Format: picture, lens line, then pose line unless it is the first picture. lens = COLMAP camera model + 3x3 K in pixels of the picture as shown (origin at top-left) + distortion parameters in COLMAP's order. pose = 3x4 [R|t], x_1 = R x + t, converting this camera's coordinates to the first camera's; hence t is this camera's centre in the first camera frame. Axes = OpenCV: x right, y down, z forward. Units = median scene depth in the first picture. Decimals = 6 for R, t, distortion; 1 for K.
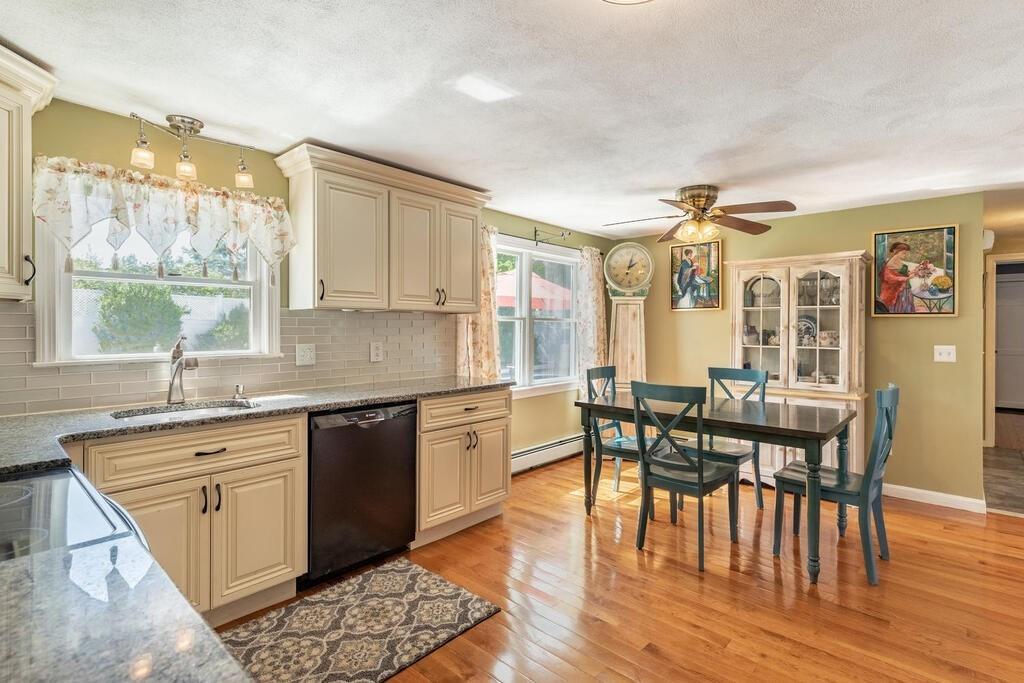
lens RADIAL K [[496.5, 0, 531.8], [0, 496.5, 326.3], [0, 0, 1]] dist [0.005382, -0.000854]
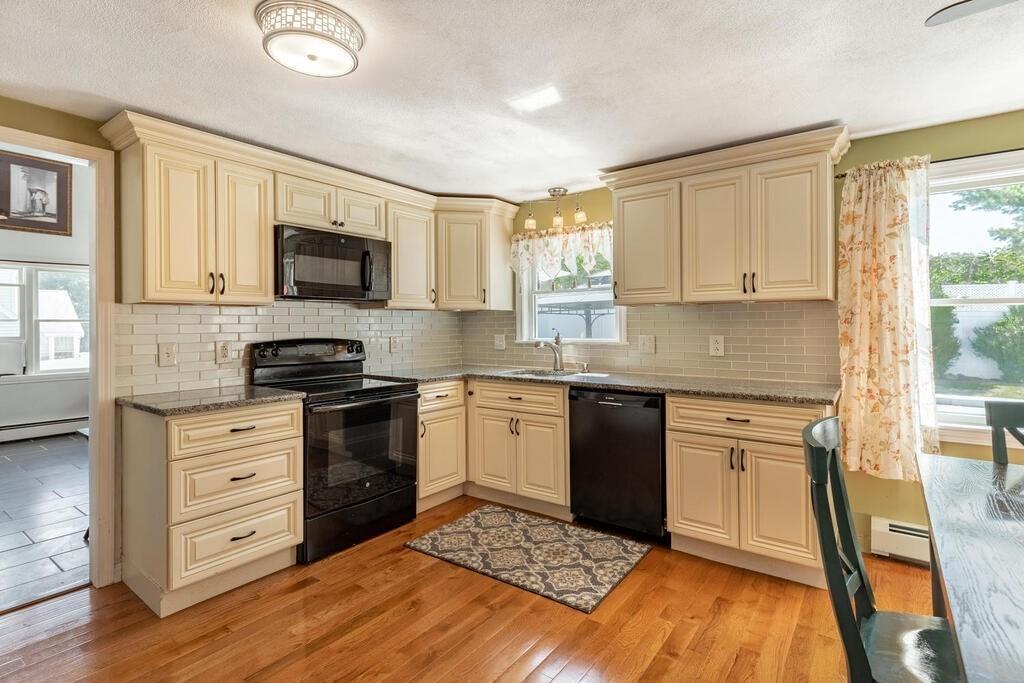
lens RADIAL K [[496.5, 0, 527.7], [0, 496.5, 323.2], [0, 0, 1]] dist [0.005382, -0.000854]
pose [[0.090490, -0.004126, -0.995889, 0.836924], [0.011570, 0.999928, -0.003092, 0.009199], [0.995830, -0.011242, 0.090531, 0.755689]]
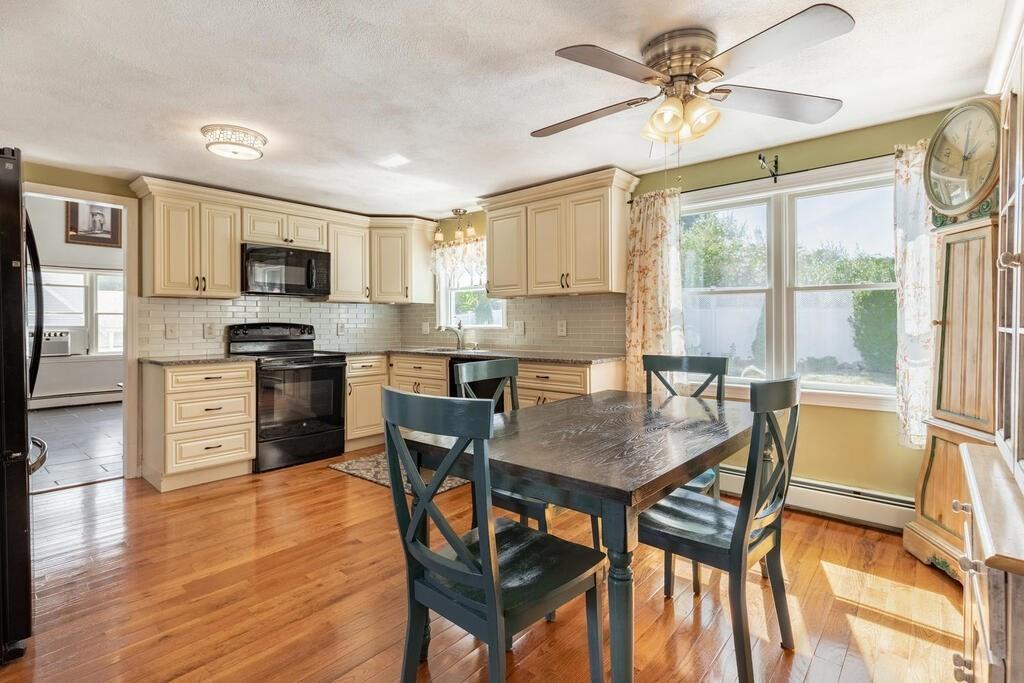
lens RADIAL K [[496.5, 0, 501.2], [0, 496.5, 321.4], [0, 0, 1]] dist [0.005382, -0.000854]
pose [[-0.010456, -0.006283, -0.999926, 1.315835], [0.010532, 0.999924, -0.006393, 0.055528], [0.999890, -0.010598, -0.010390, 1.178312]]
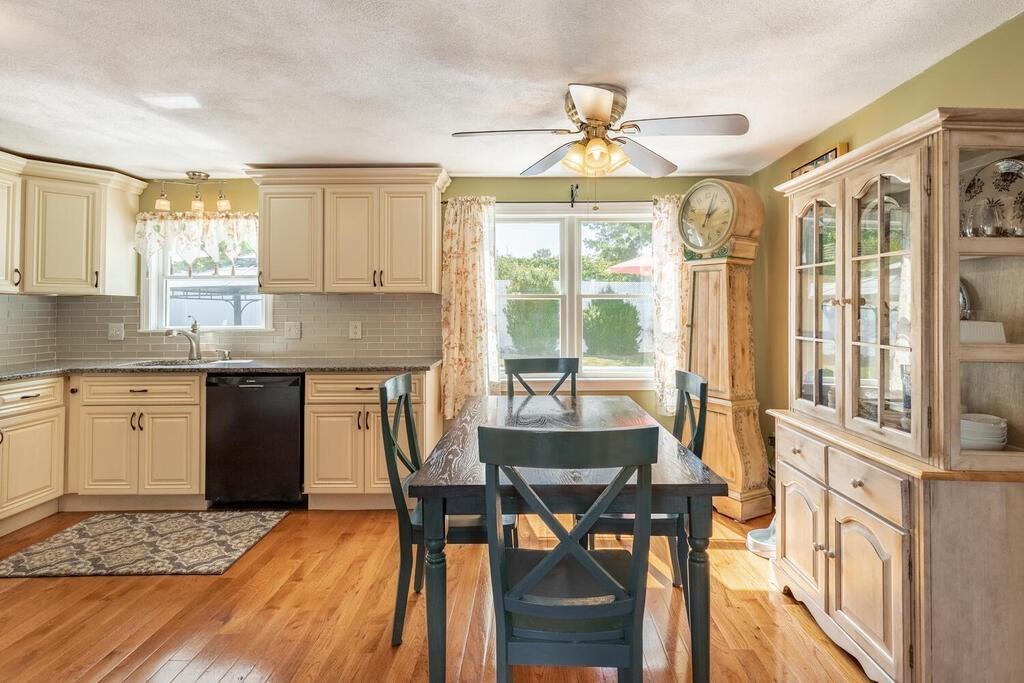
lens RADIAL K [[528.8, 0, 530.9], [0, 528.8, 293.5], [0, 0, 1]] dist [0.006600, -0.000925]
pose [[0.654609, -0.027416, -0.755471, 1.171237], [0.009086, 0.999555, -0.028401, 0.008890], [0.755913, 0.011727, 0.654567, 0.708490]]
